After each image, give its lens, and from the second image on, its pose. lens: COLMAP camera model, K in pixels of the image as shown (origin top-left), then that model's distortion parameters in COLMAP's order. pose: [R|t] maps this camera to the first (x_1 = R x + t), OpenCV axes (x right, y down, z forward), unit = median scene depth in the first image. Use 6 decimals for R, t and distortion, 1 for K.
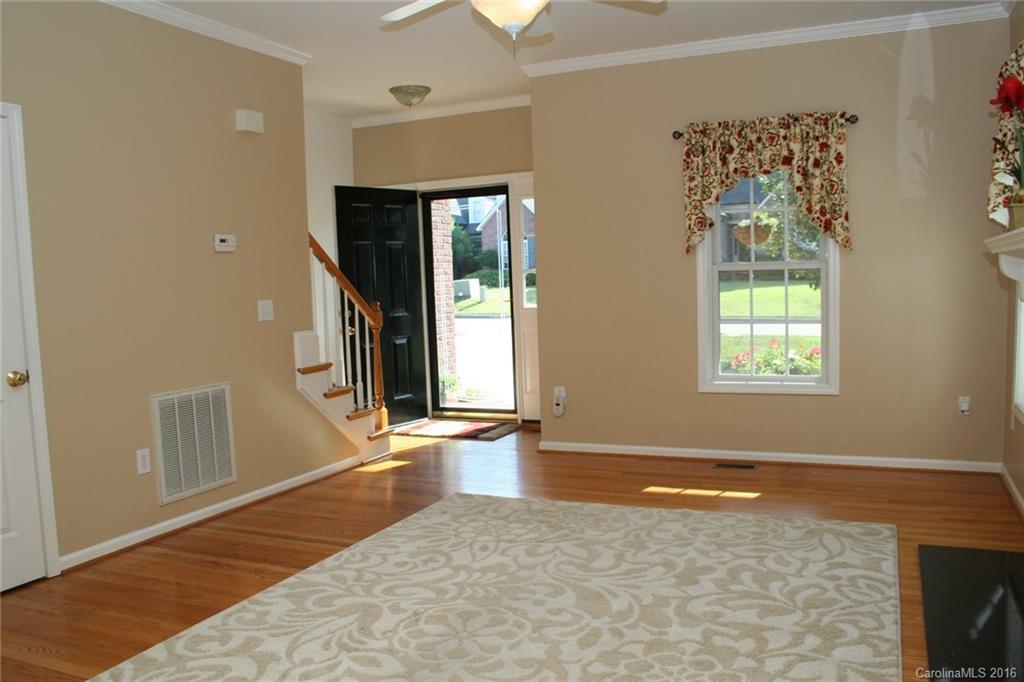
lens RADIAL K [[853.8, 0, 517.6], [0, 853.8, 336.1], [0, 0, 1]] dist [-0.132502, 0.070644]
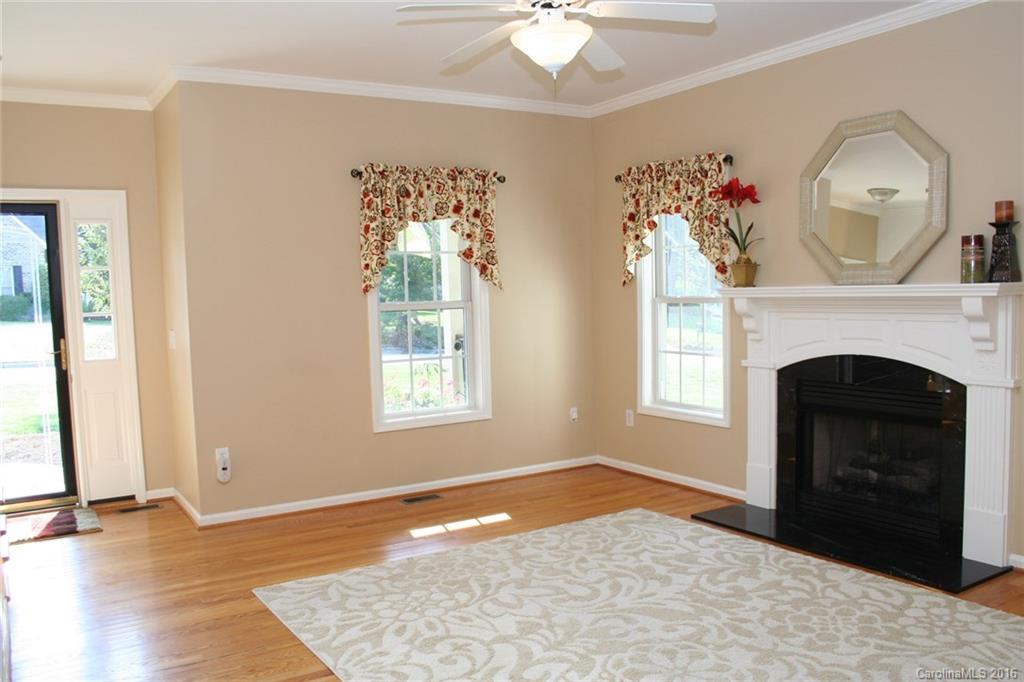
lens RADIAL K [[853.8, 0, 506.7], [0, 853.8, 348.7], [0, 0, 1]] dist [-0.132502, 0.070644]
pose [[0.548877, -0.041854, 0.834855, -0.724017], [0.067916, 0.997677, 0.005366, -0.037408], [-0.833140, 0.053754, 0.550444, 0.433668]]
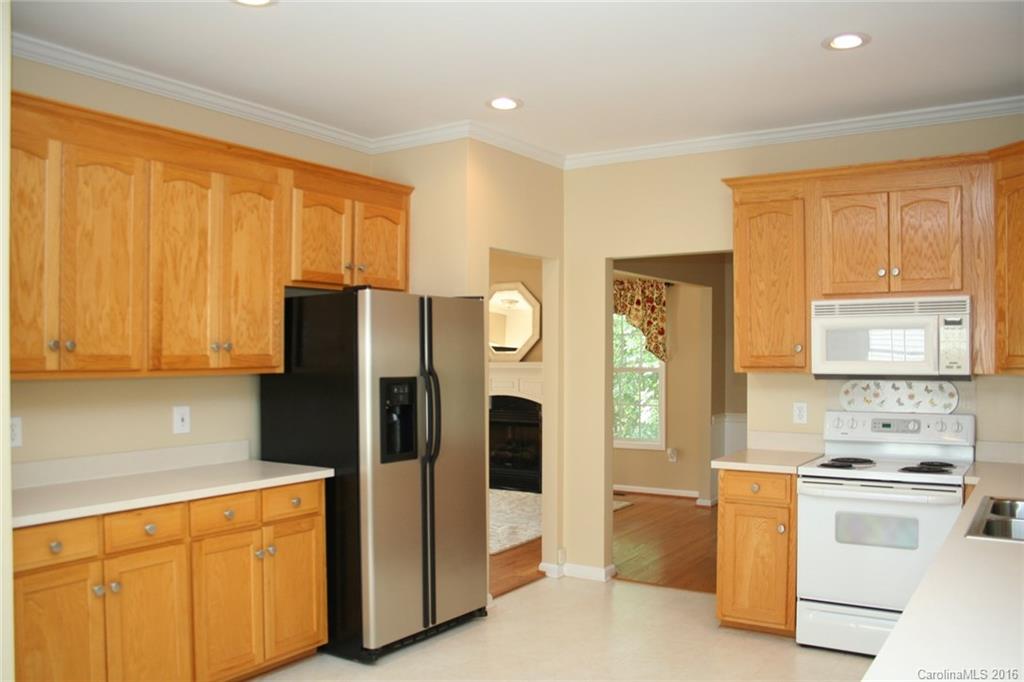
lens RADIAL K [[853.8, 0, 509.7], [0, 853.8, 346.5], [0, 0, 1]] dist [-0.132502, 0.070644]
pose [[0.143771, 0.028290, 0.989207, -1.840708], [0.061086, 0.997431, -0.037403, -0.037090], [-0.987724, 0.065804, 0.141674, 0.296186]]
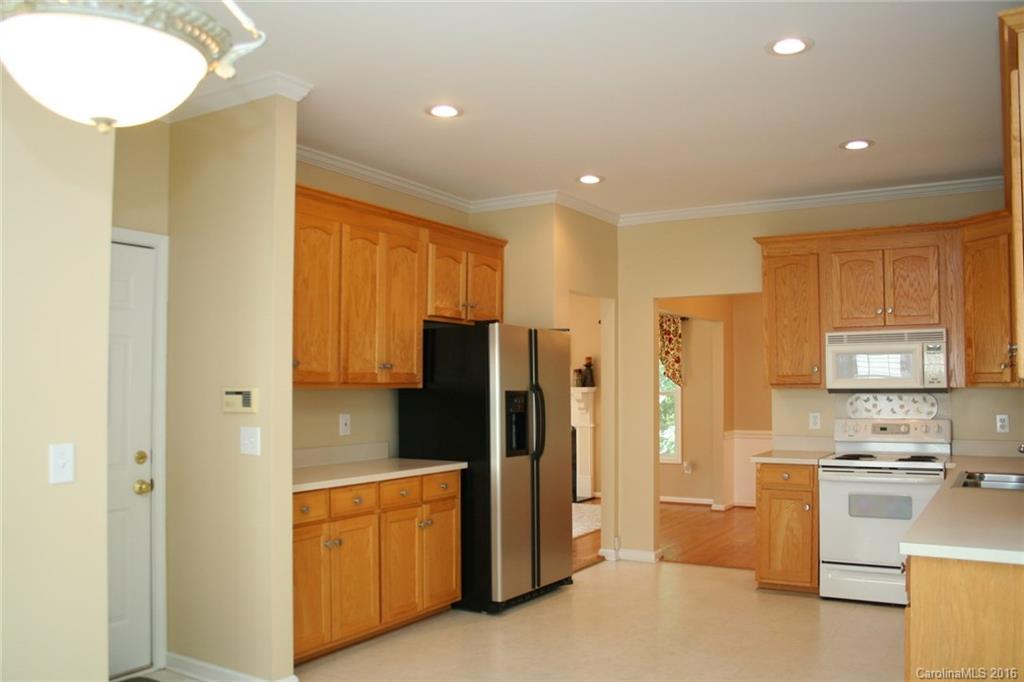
lens RADIAL K [[853.8, 0, 514.3], [0, 853.8, 339.0], [0, 0, 1]] dist [-0.132502, 0.070644]
pose [[0.105202, 0.075799, 0.991558, -2.147721], [0.061836, 0.994663, -0.082597, -0.018745], [-0.992526, 0.070004, 0.099954, 0.431559]]
